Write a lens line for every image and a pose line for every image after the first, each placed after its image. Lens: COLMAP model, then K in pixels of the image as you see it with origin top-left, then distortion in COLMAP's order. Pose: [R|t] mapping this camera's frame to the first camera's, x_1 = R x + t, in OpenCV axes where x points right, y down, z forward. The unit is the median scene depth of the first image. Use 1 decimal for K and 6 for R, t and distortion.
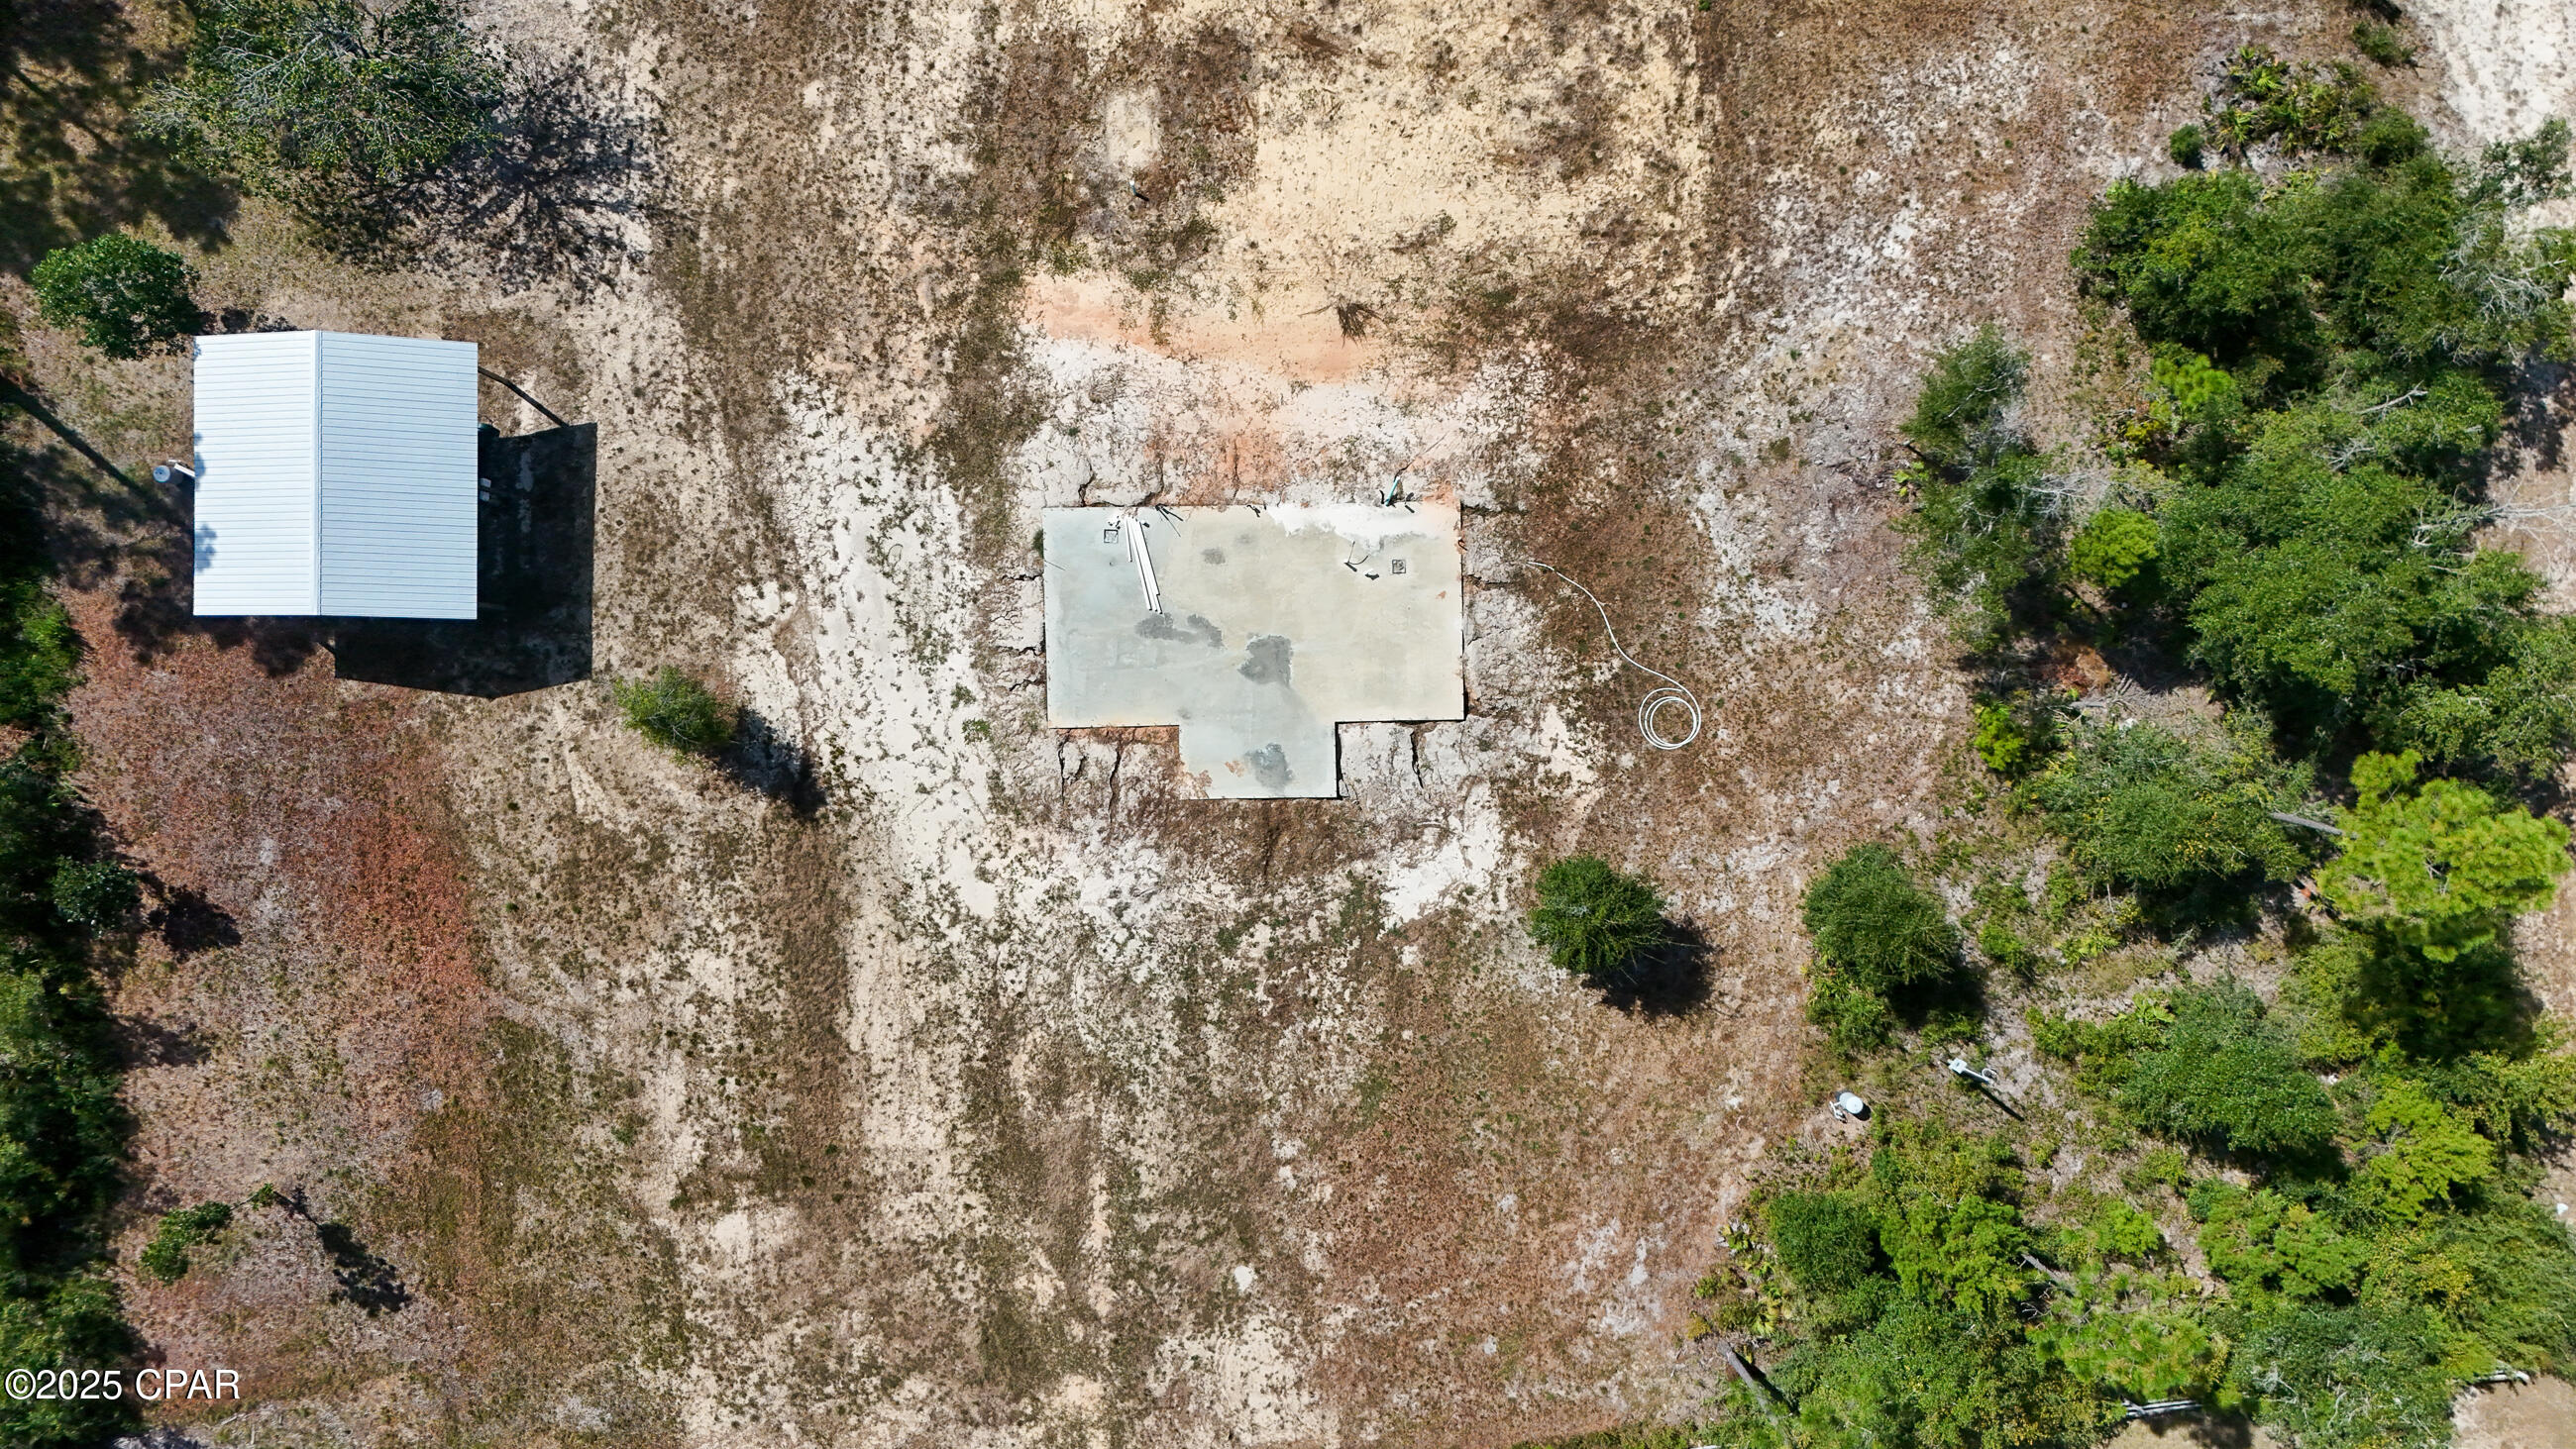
lens RADIAL K [[1897.1, 0, 1288.4], [0, 1897.1, 730.6], [0, 0, 1]] dist [0.062468, -0.050210]
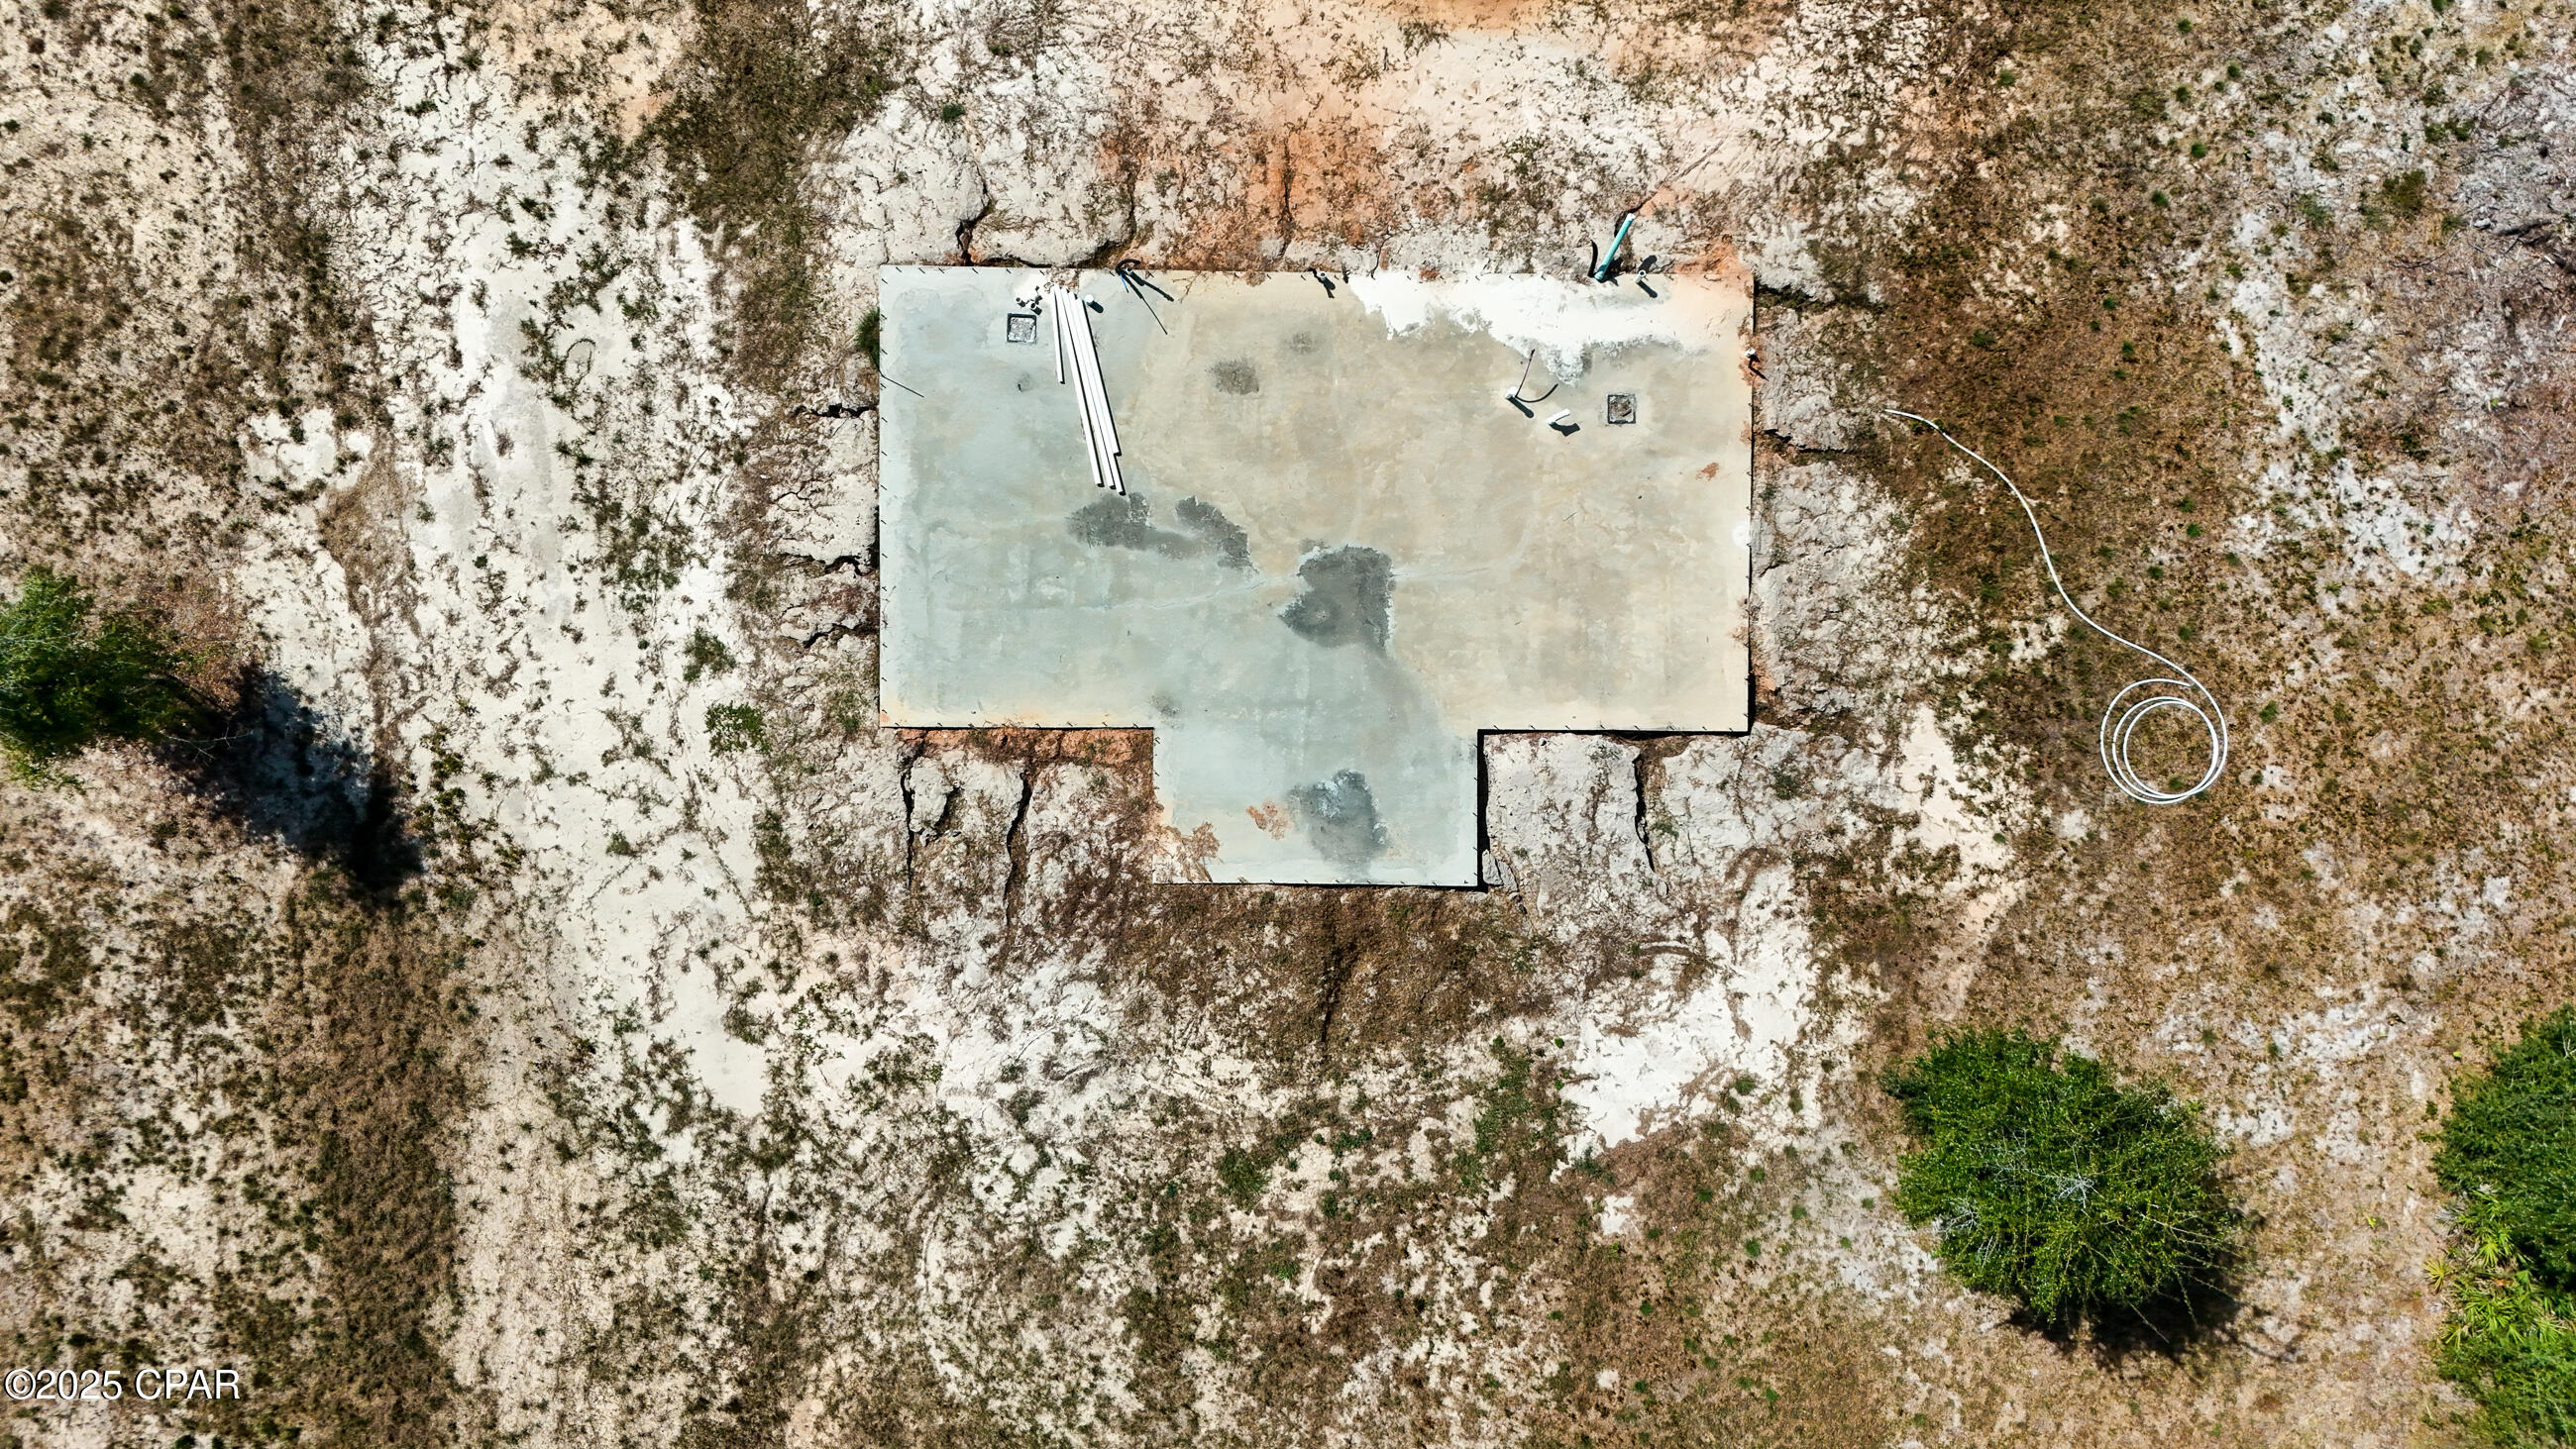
lens RADIAL K [[1897.1, 0, 1278.3], [0, 1897.1, 731.6], [0, 0, 1]] dist [0.062468, -0.050210]
pose [[0.999511, 0.026883, -0.015976, -0.018235], [-0.026934, 0.999633, -0.003014, -0.001287], [0.015889, 0.003443, 0.999868, 0.515130]]
